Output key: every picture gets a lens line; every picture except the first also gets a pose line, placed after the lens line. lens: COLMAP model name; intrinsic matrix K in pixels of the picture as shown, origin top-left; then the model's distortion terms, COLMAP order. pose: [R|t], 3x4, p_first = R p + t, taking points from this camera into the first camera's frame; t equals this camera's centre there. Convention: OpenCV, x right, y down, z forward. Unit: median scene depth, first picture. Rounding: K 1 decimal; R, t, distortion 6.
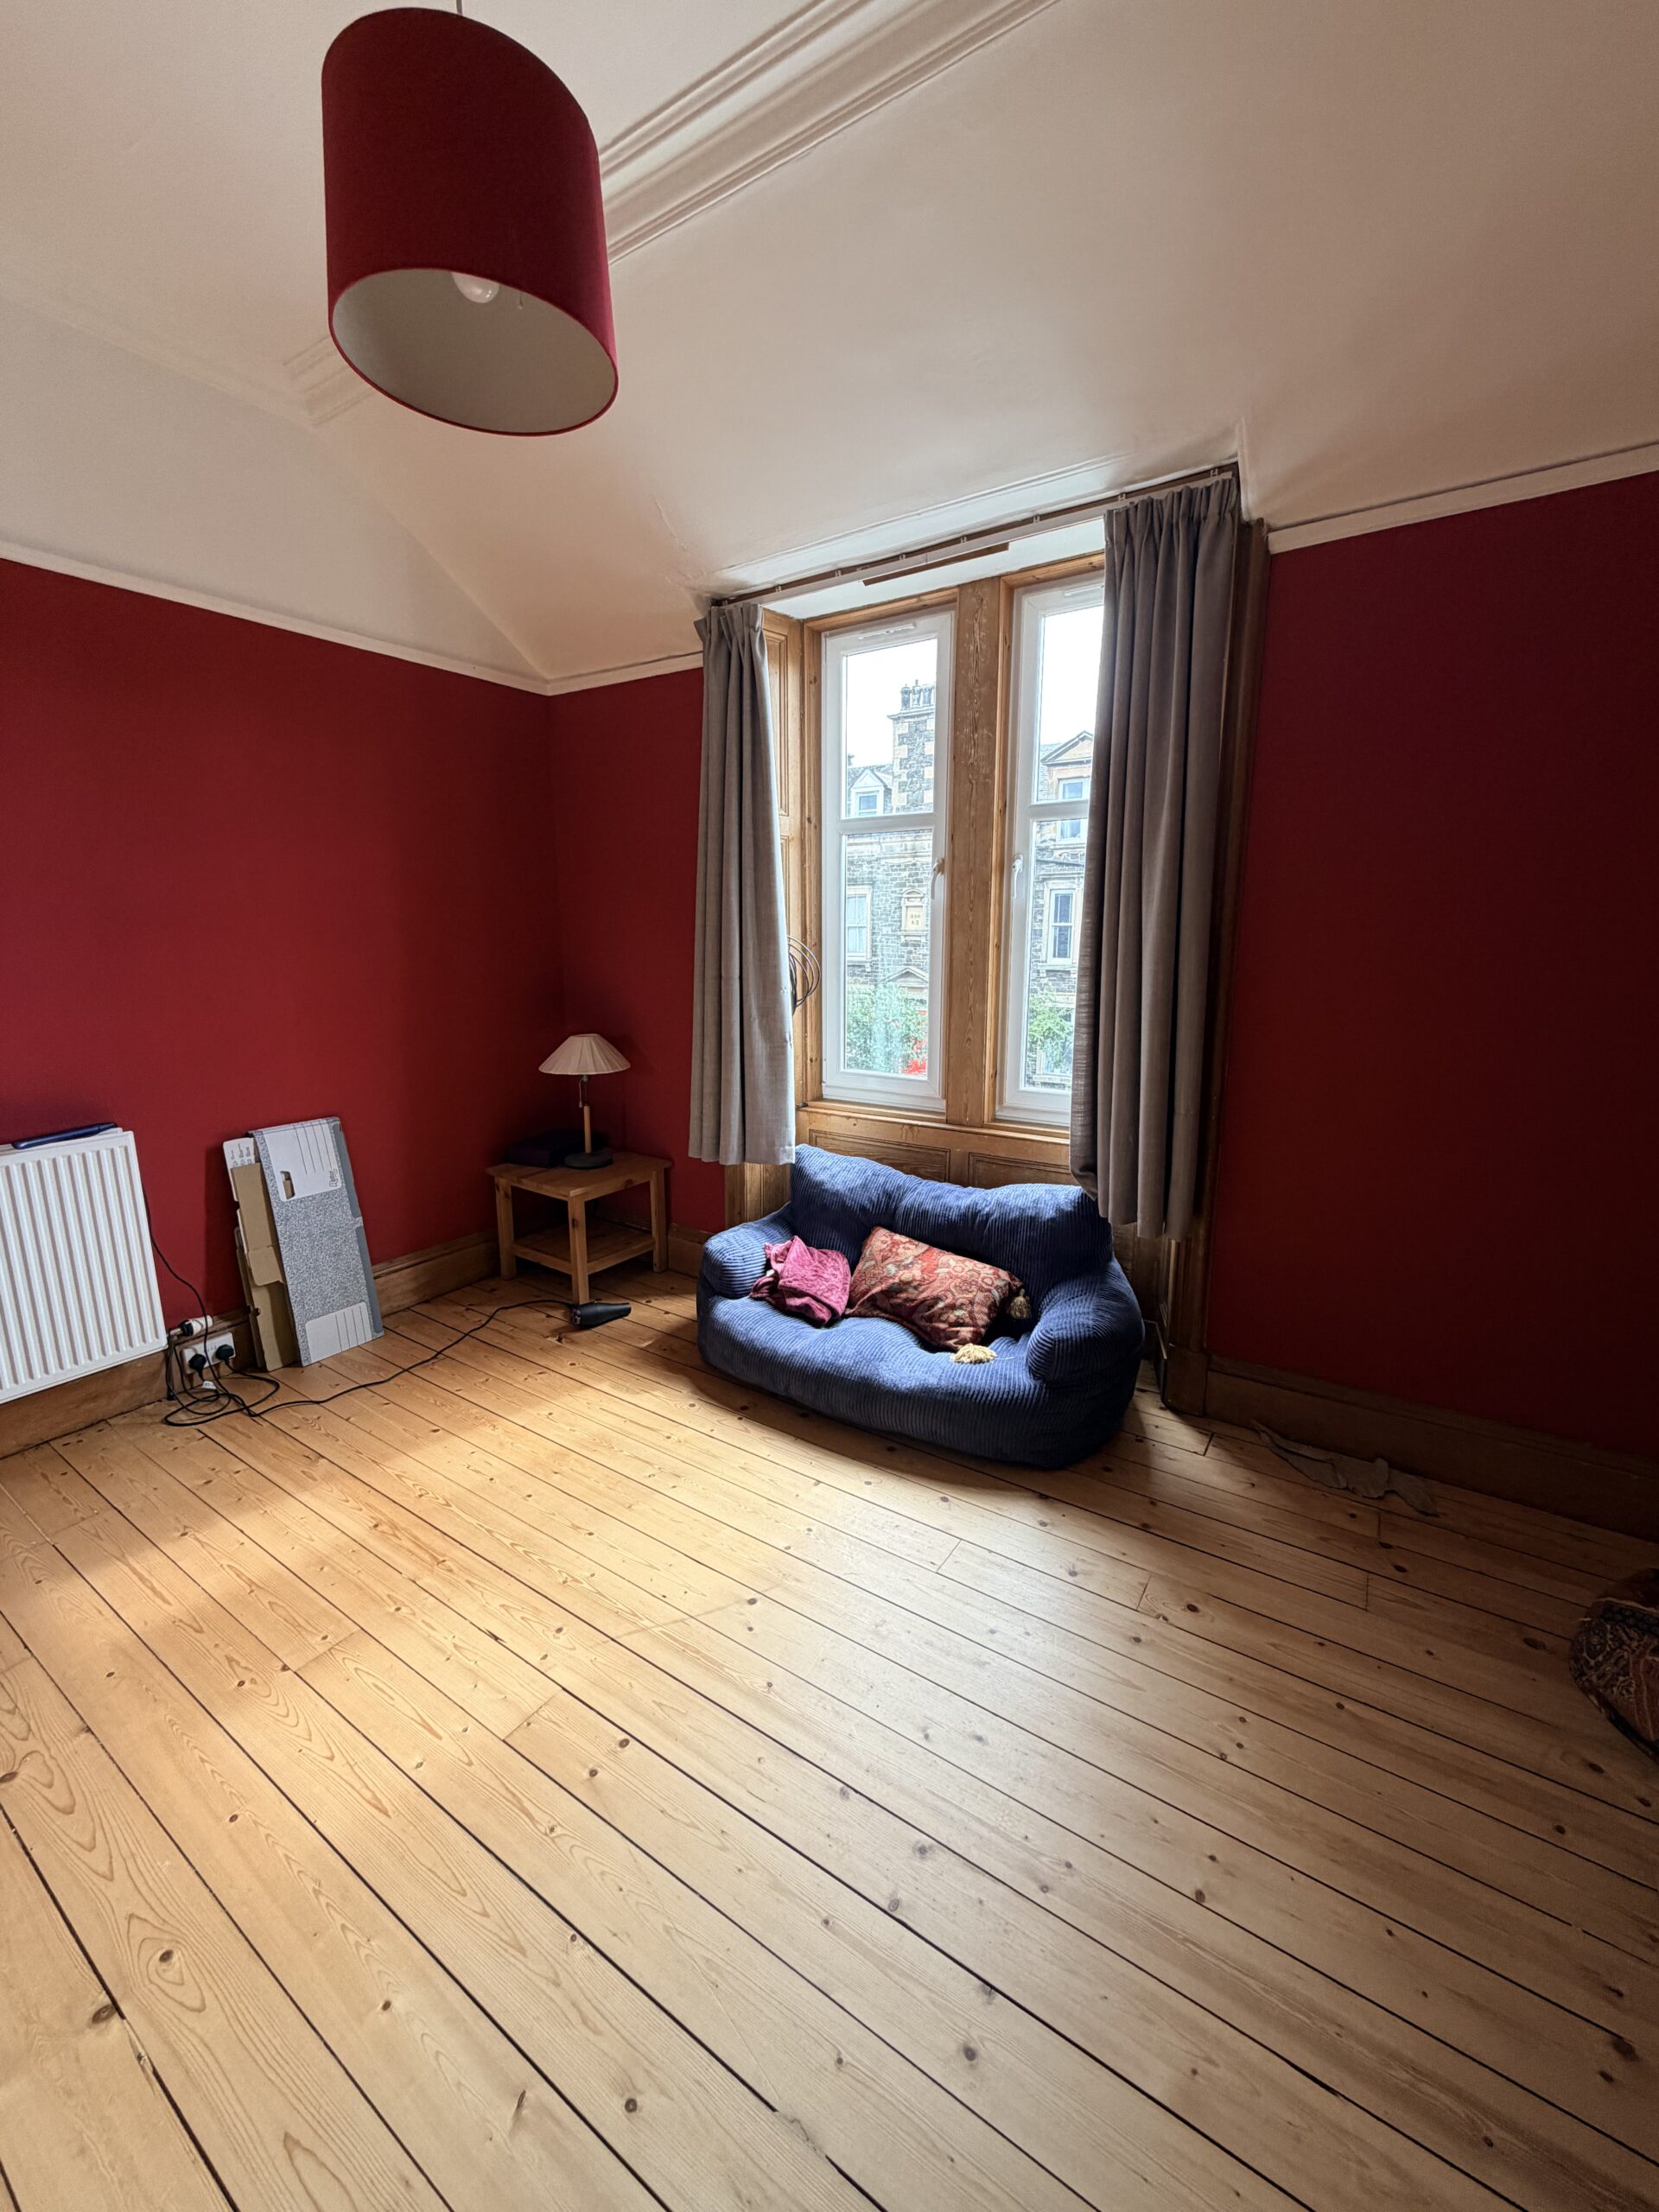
lens RADIAL K [[875.4, 0, 828.4], [0, 875.4, 1099.3], [0, 0, 1]] dist [0.000652, -0.000171]
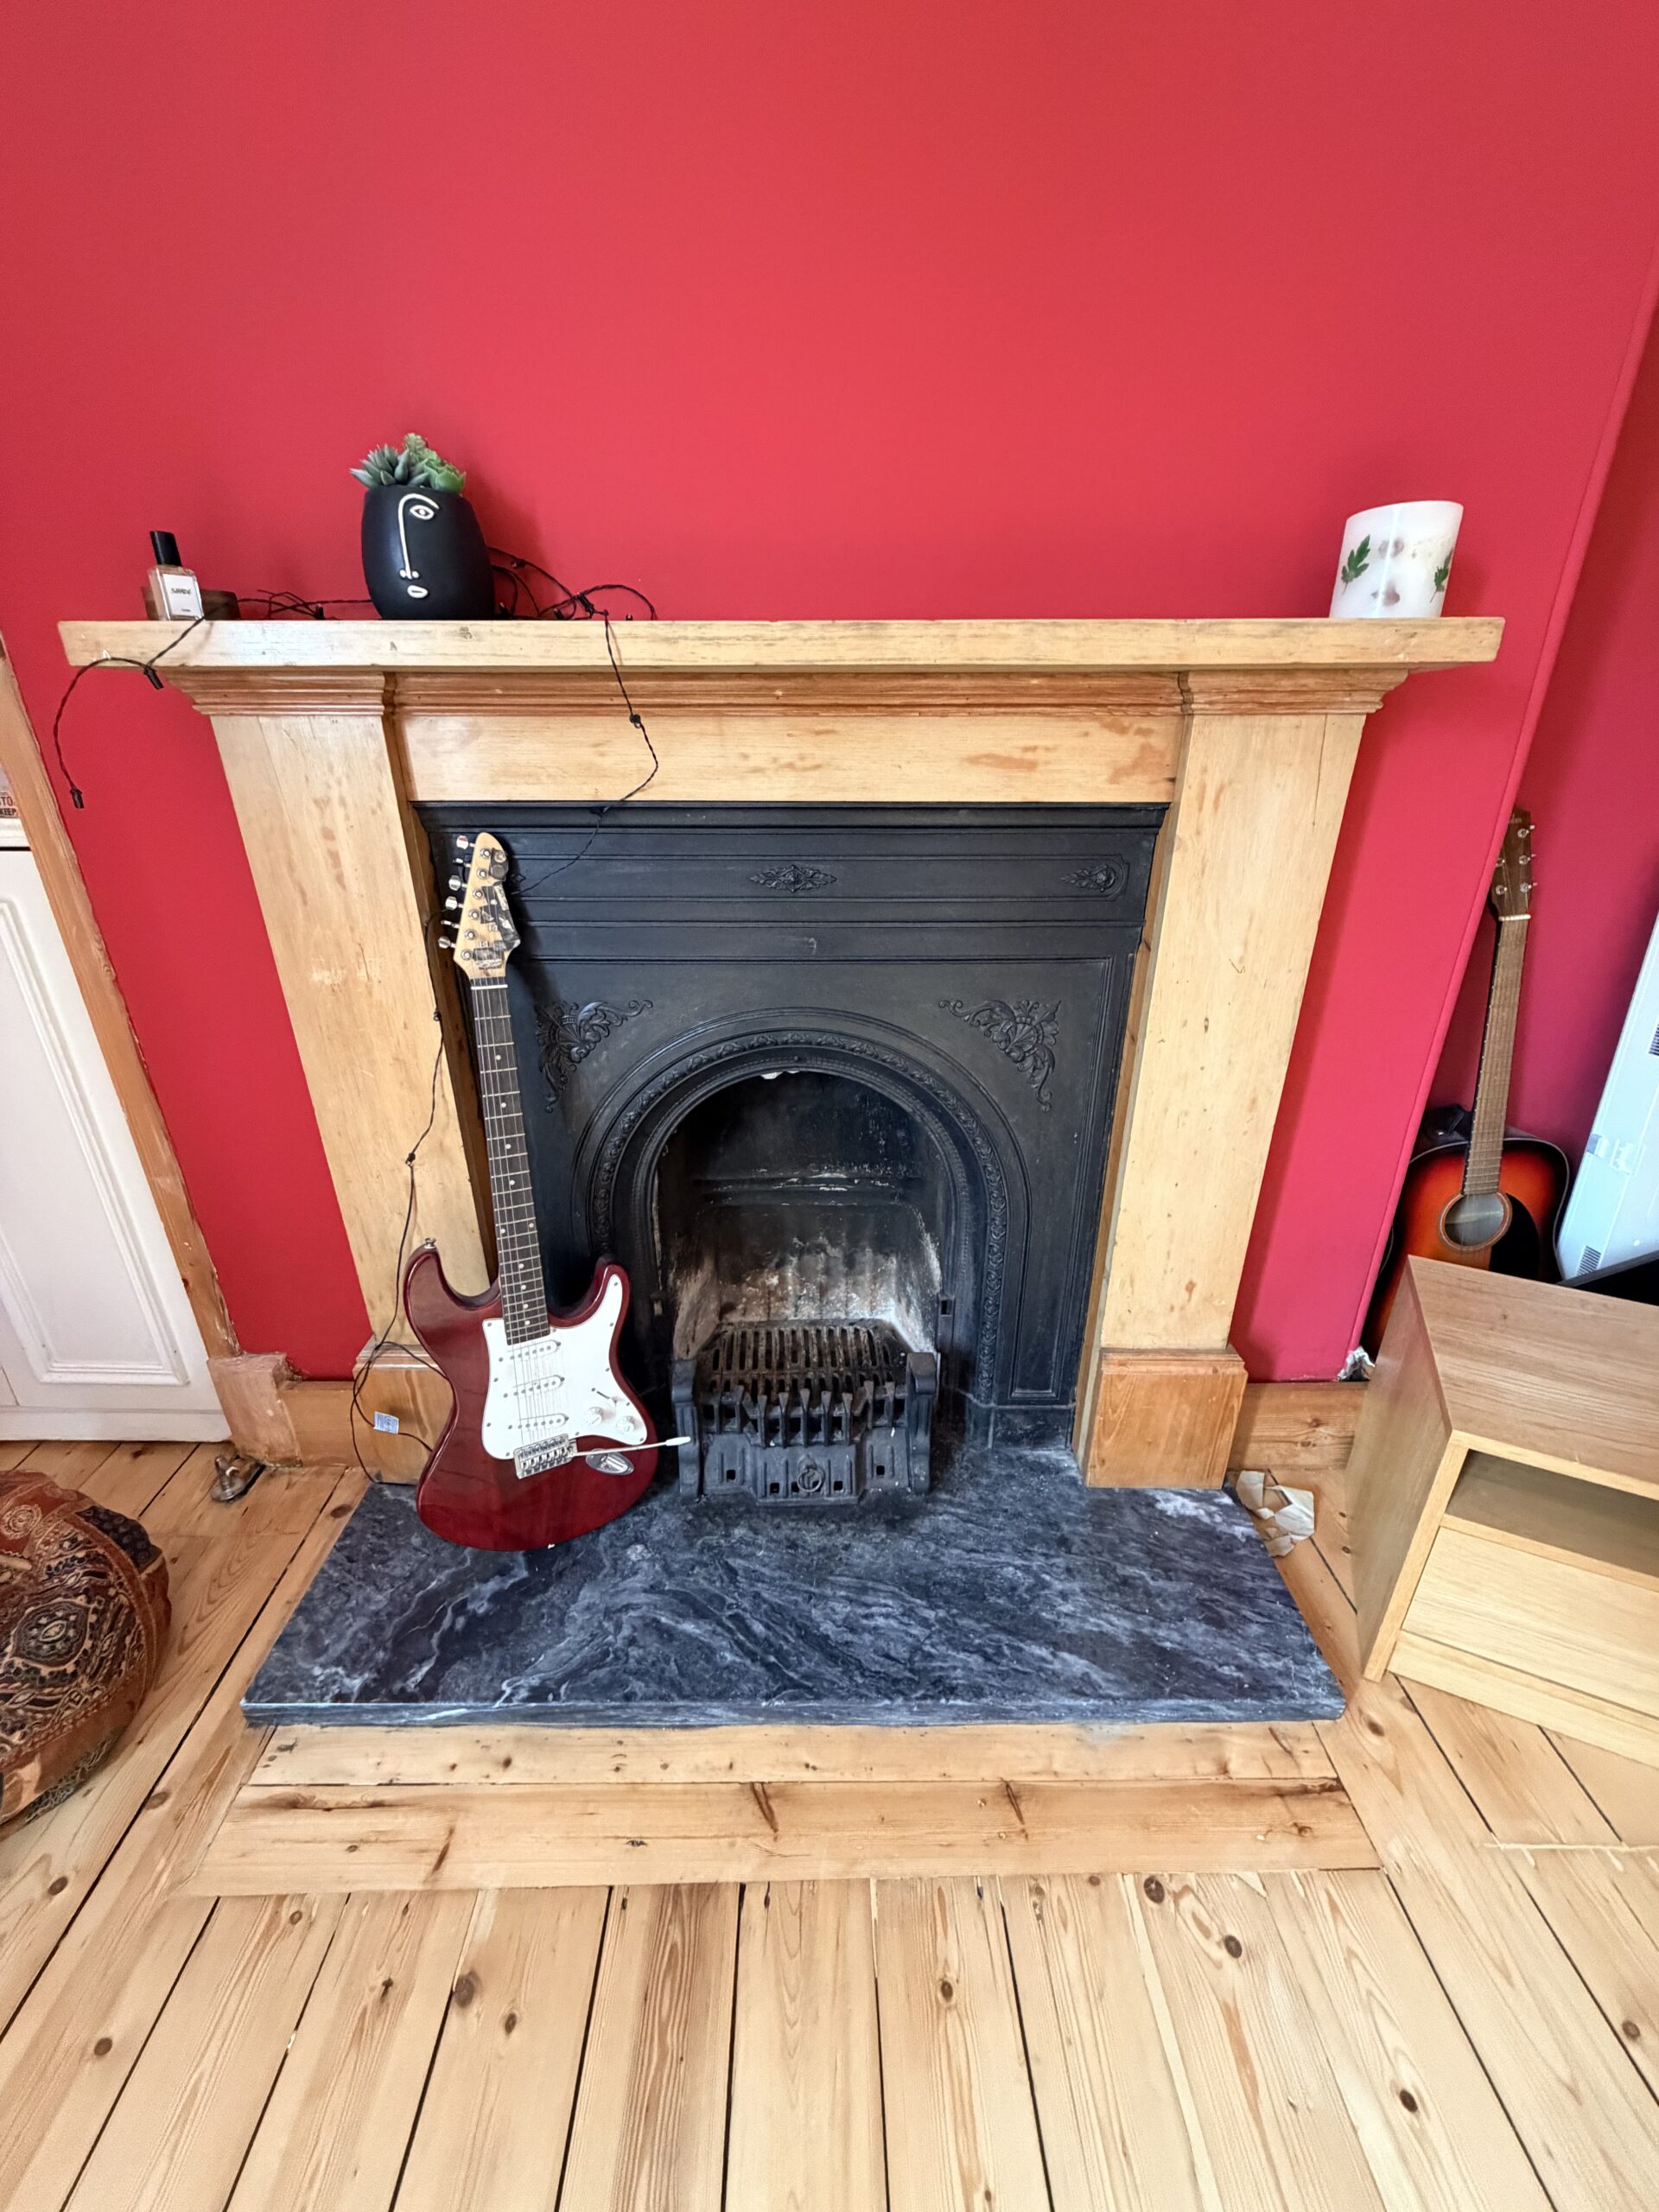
lens RADIAL K [[875.4, 0, 828.4], [0, 875.4, 1099.3], [0, 0, 1]] dist [0.000652, -0.000171]
pose [[-0.571526, -0.328083, 0.752143, 0.223724], [0.155839, 0.856518, 0.492027, 0.068575], [-0.805650, 0.398419, -0.438395, 0.407955]]
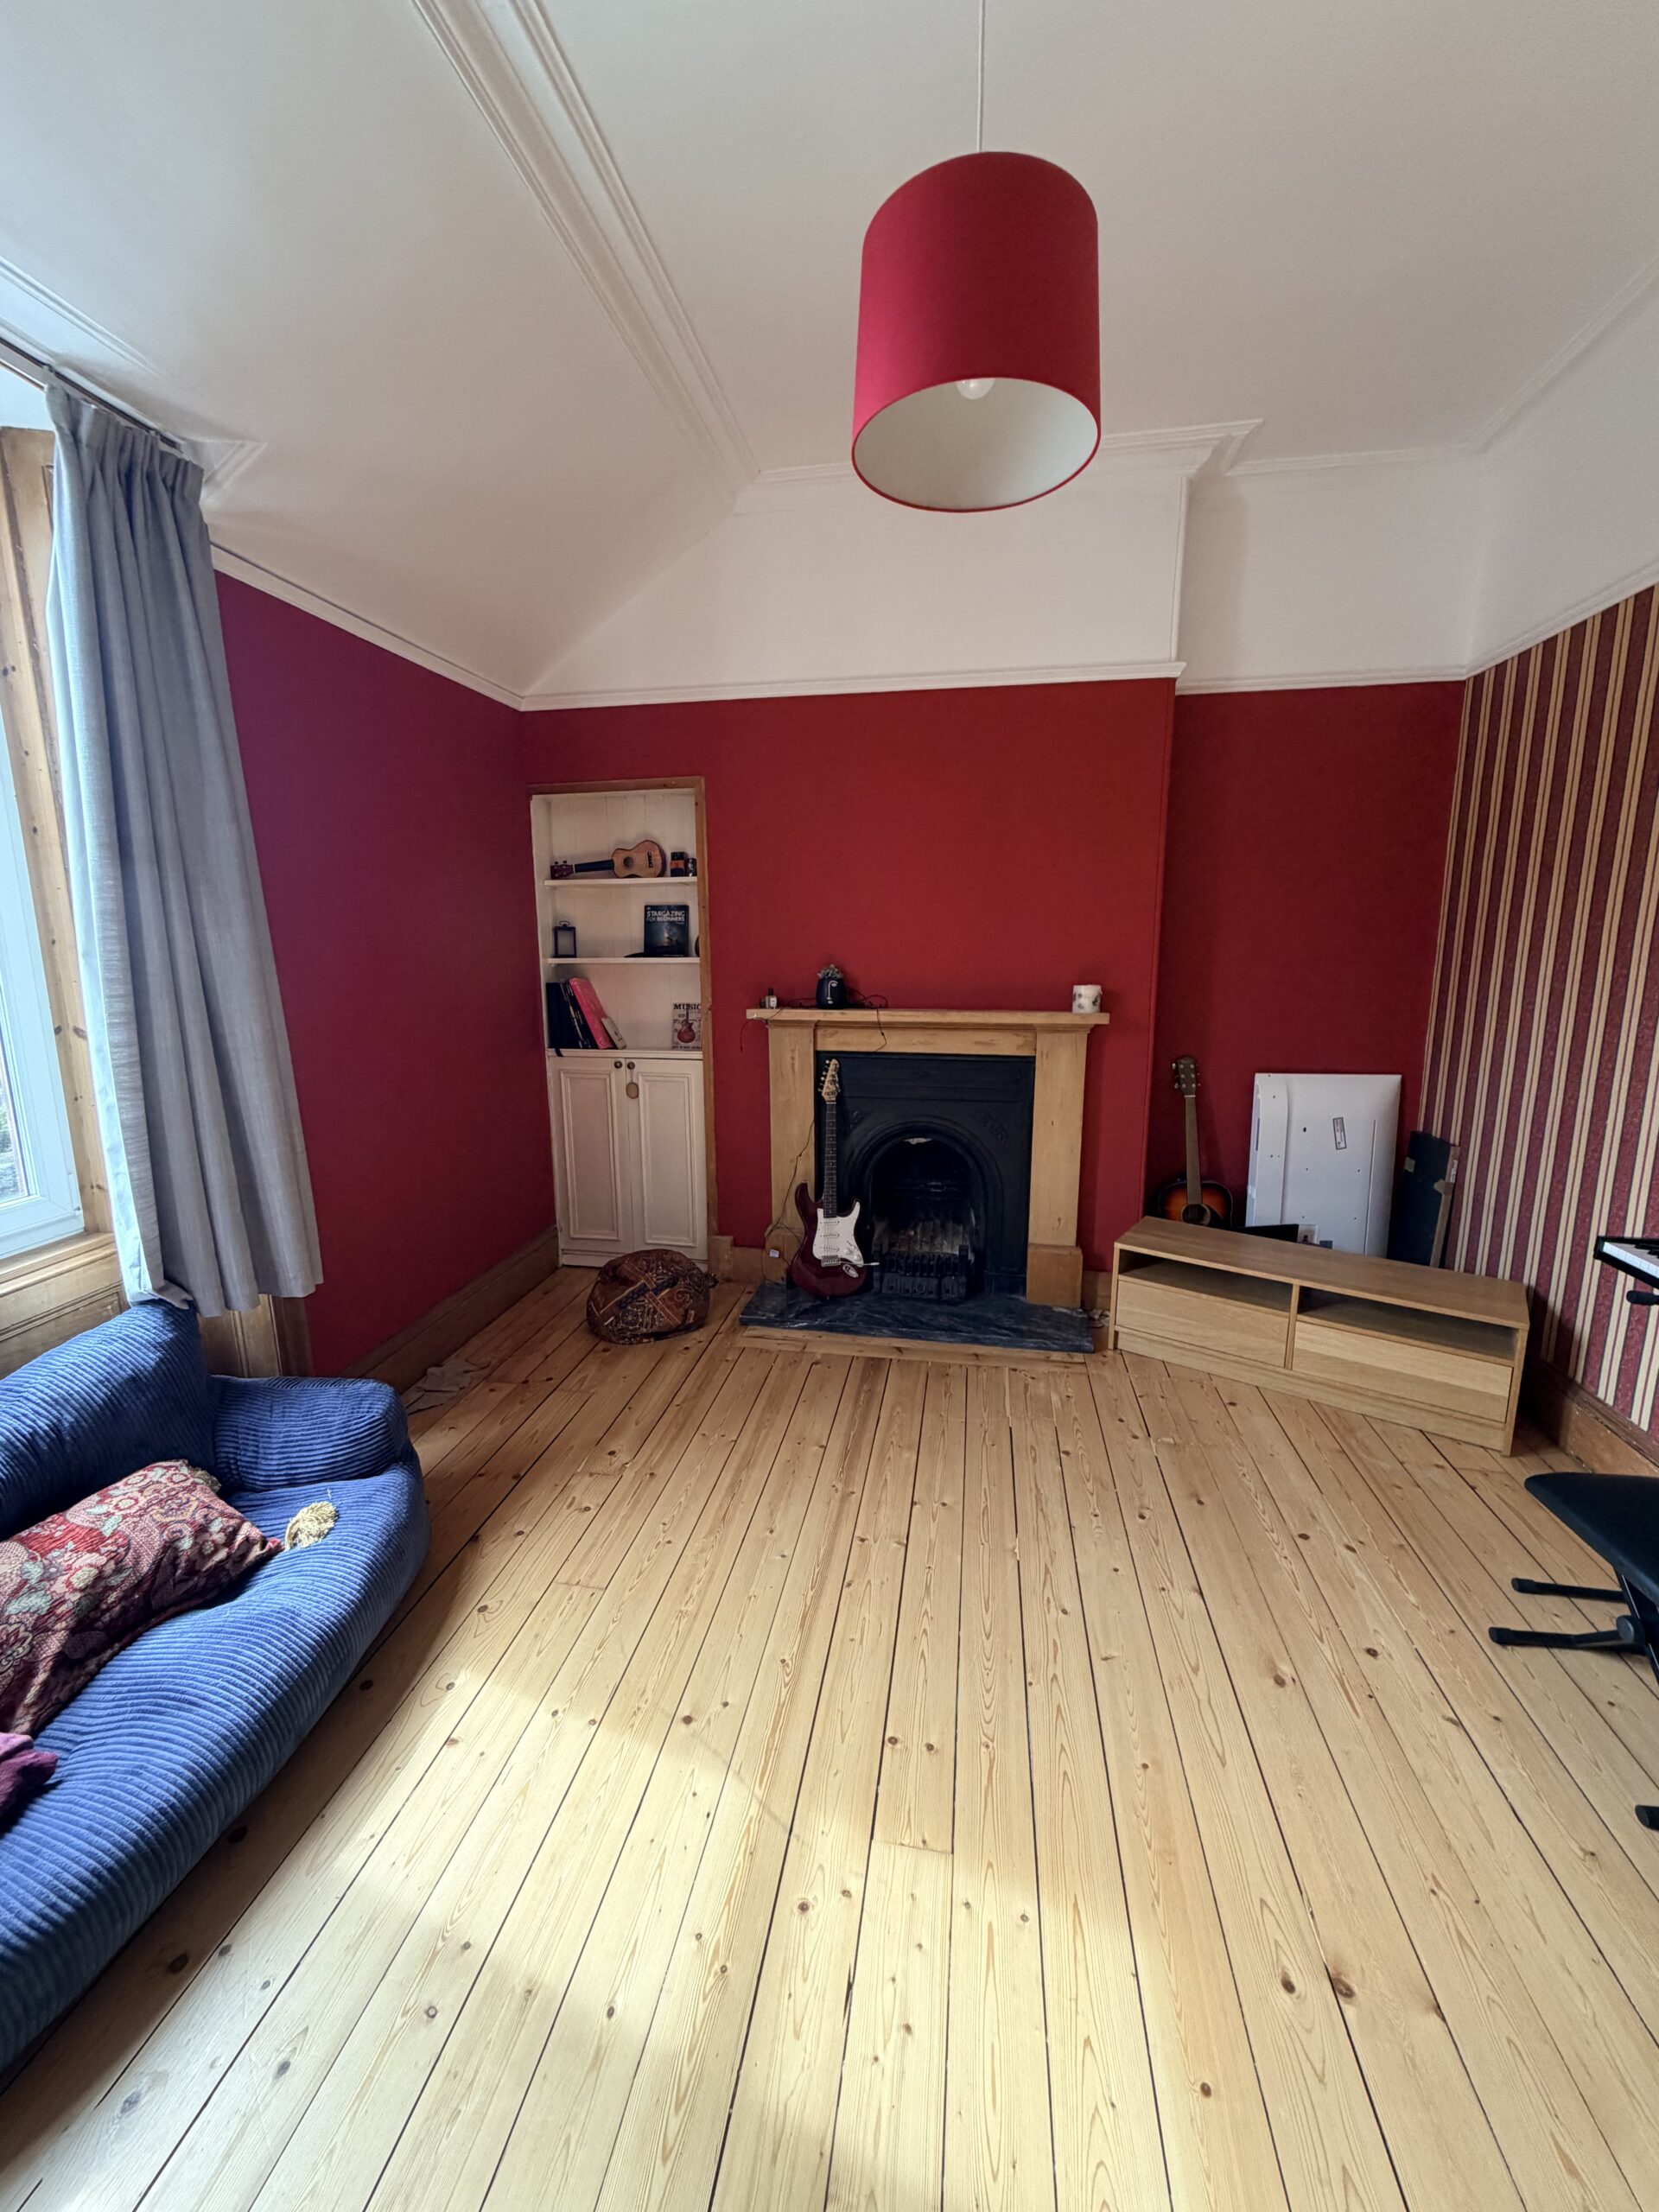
lens RADIAL K [[875.4, 0, 828.4], [0, 875.4, 1099.3], [0, 0, 1]] dist [0.000652, -0.000171]
pose [[-0.404772, -0.166561, 0.899120, -0.731343], [0.176484, 0.950554, 0.255539, -0.195392], [-0.897225, 0.262115, -0.355363, 0.895004]]
